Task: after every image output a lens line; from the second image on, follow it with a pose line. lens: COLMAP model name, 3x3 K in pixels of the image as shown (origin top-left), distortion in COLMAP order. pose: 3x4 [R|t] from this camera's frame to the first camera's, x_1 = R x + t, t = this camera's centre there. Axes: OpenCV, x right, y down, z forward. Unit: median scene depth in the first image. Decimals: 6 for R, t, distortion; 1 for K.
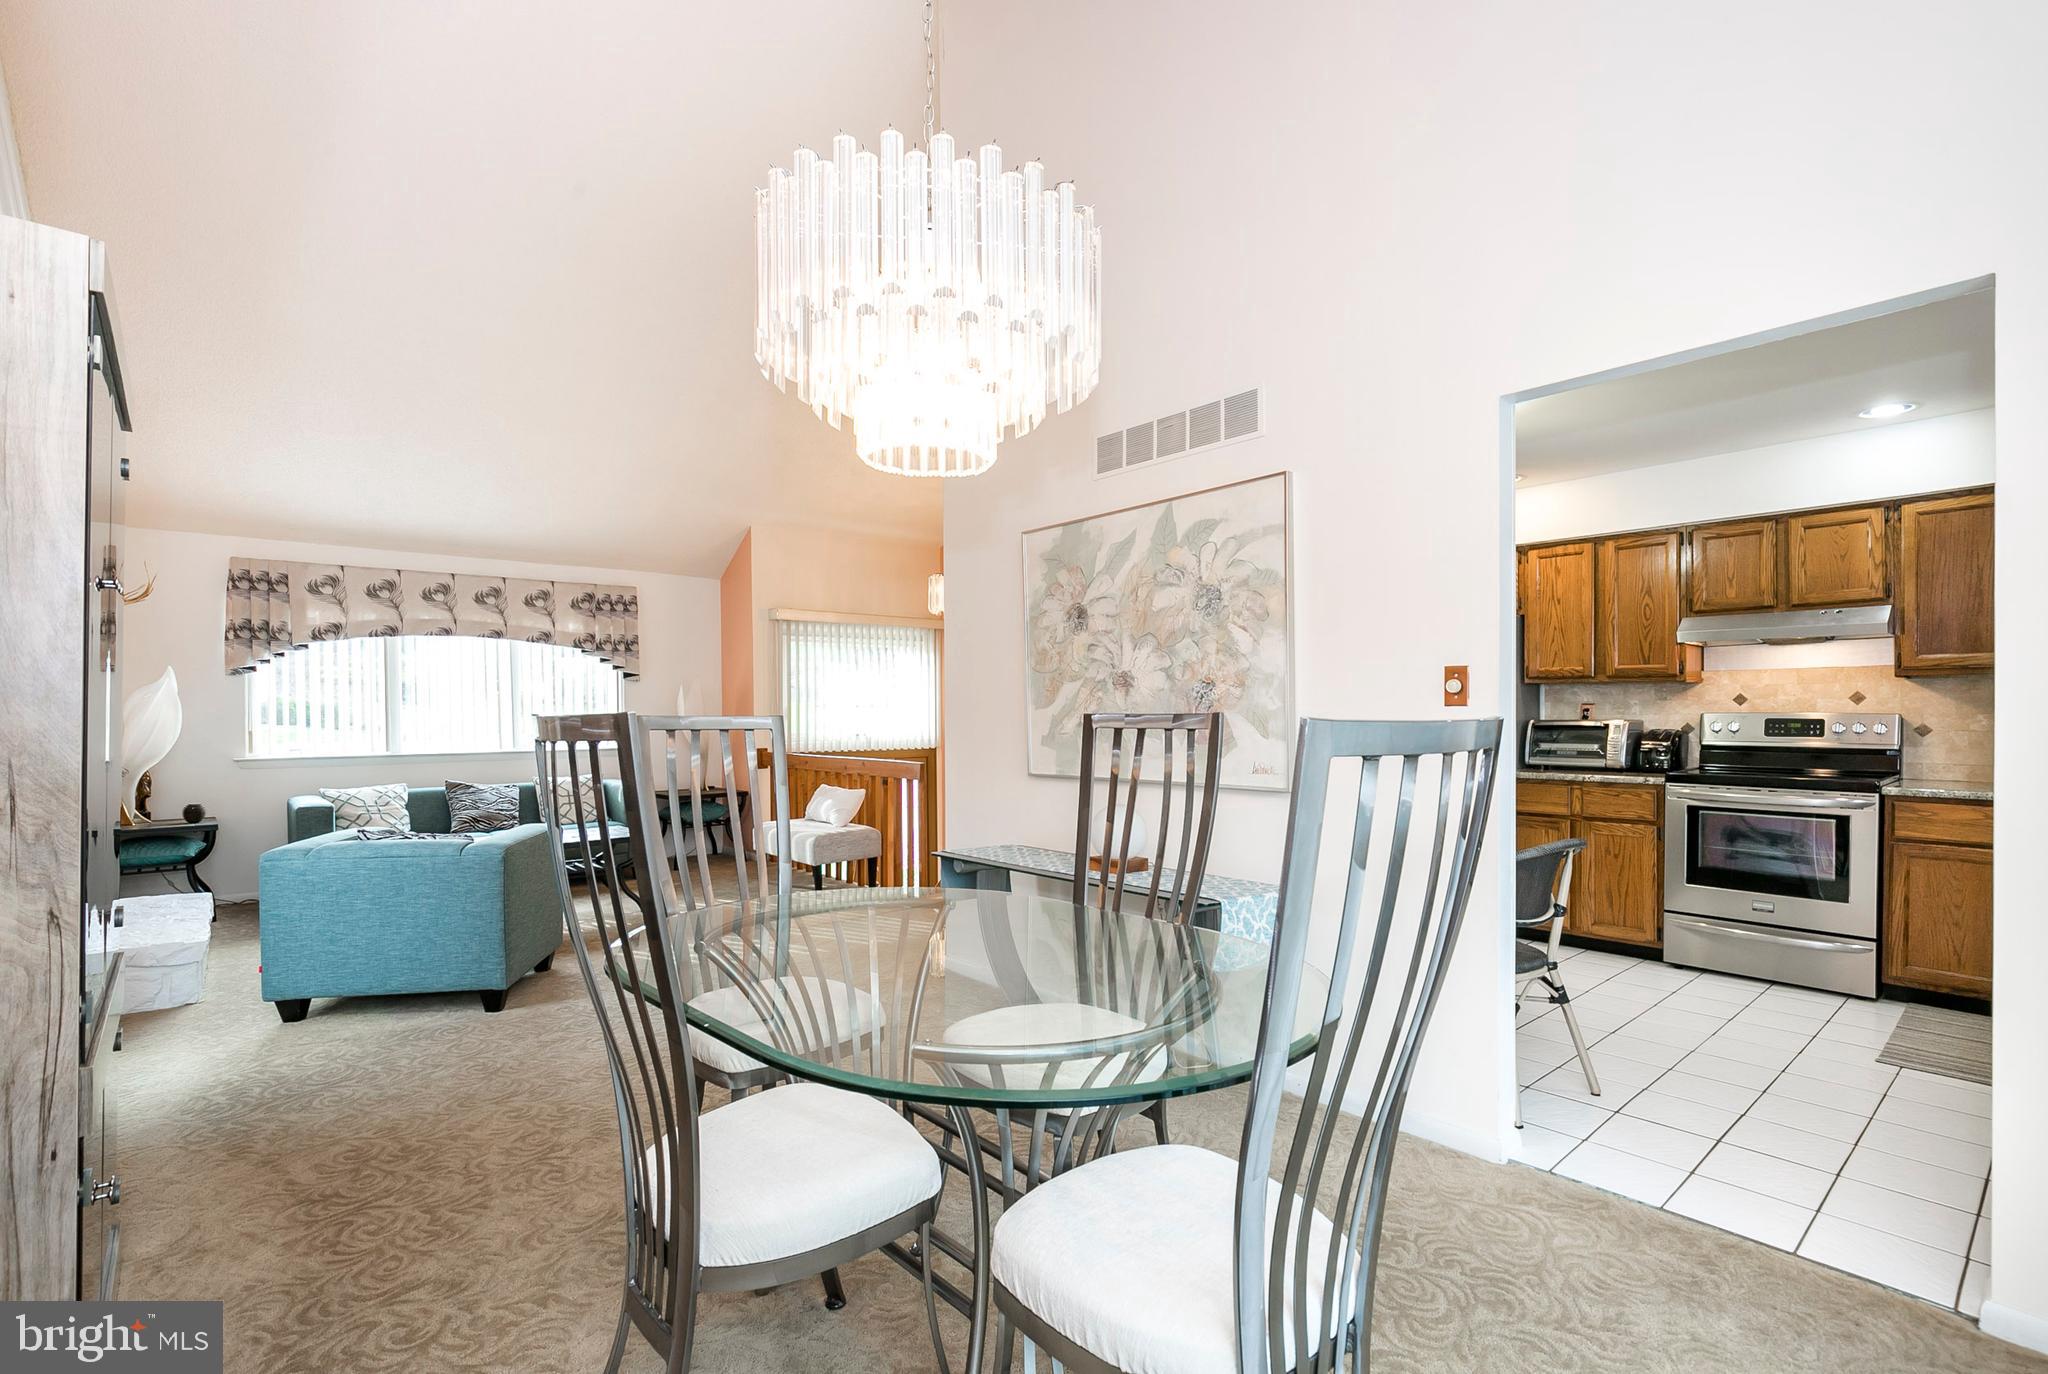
lens RADIAL K [[930.7, 0, 1030.3], [0, 930.7, 717.4], [0, 0, 1]] dist [-0.014727, 0.002491]
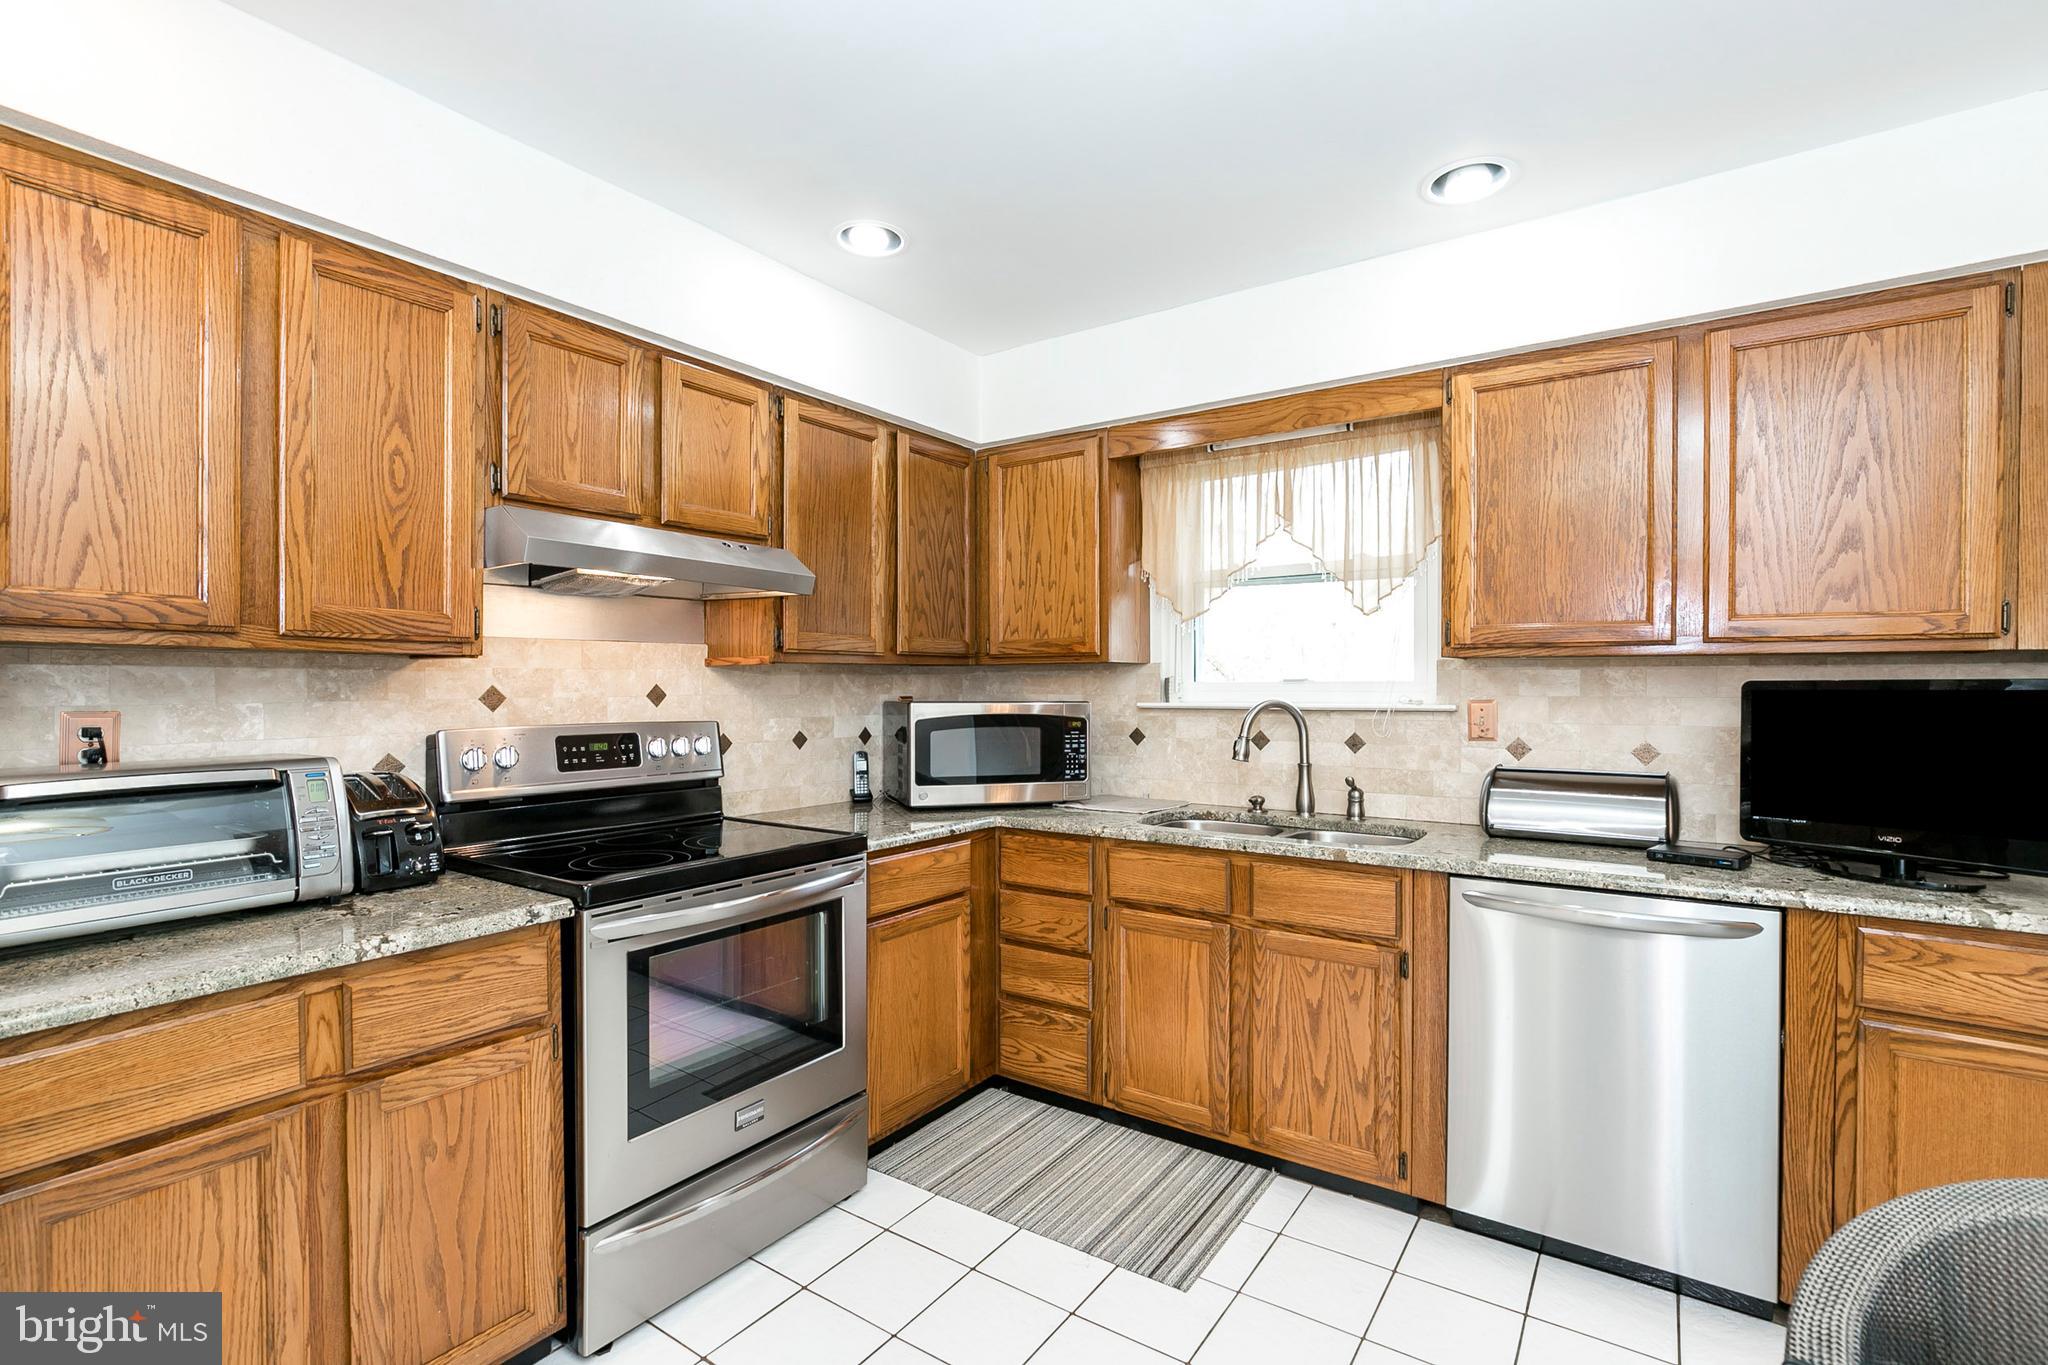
lens RADIAL K [[930.7, 0, 1022.8], [0, 930.7, 687.9], [0, 0, 1]] dist [-0.014727, 0.002491]
pose [[-0.247801, 0.003676, 0.968804, 0.251581], [0.013498, 0.999909, -0.000341, -0.022342], [-0.968717, 0.012992, -0.247828, 0.906292]]
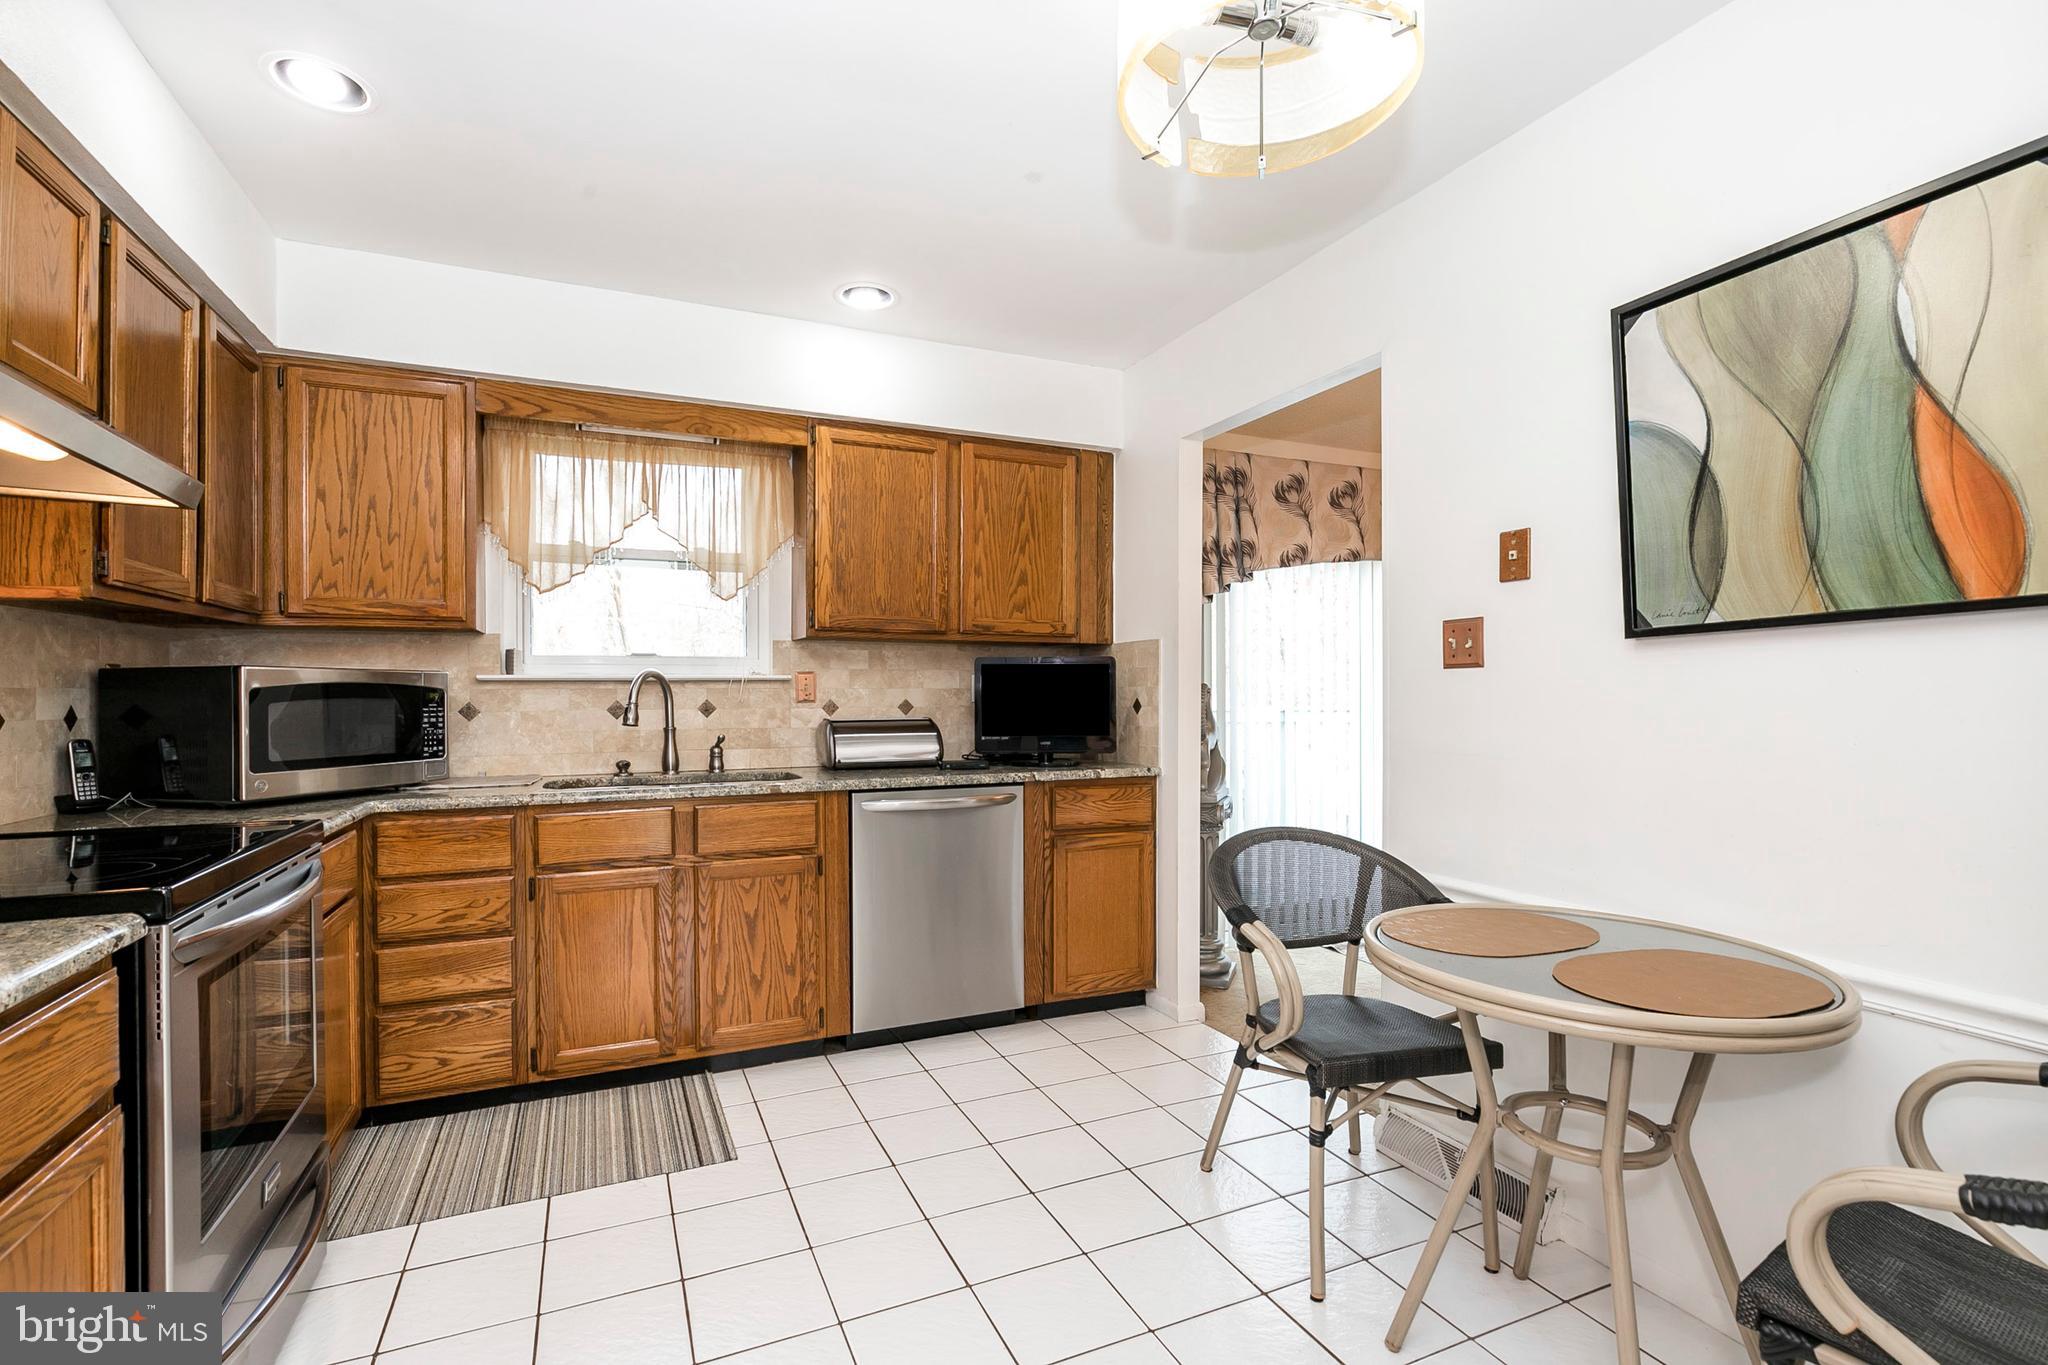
lens RADIAL K [[930.7, 0, 1020.3], [0, 930.7, 688.4], [0, 0, 1]] dist [-0.014727, 0.002491]
pose [[-0.957634, 0.009548, 0.287830, 0.357425], [0.012052, 0.999903, 0.006927, 0.000557], [-0.287736, 0.010102, -0.957656, 1.180266]]
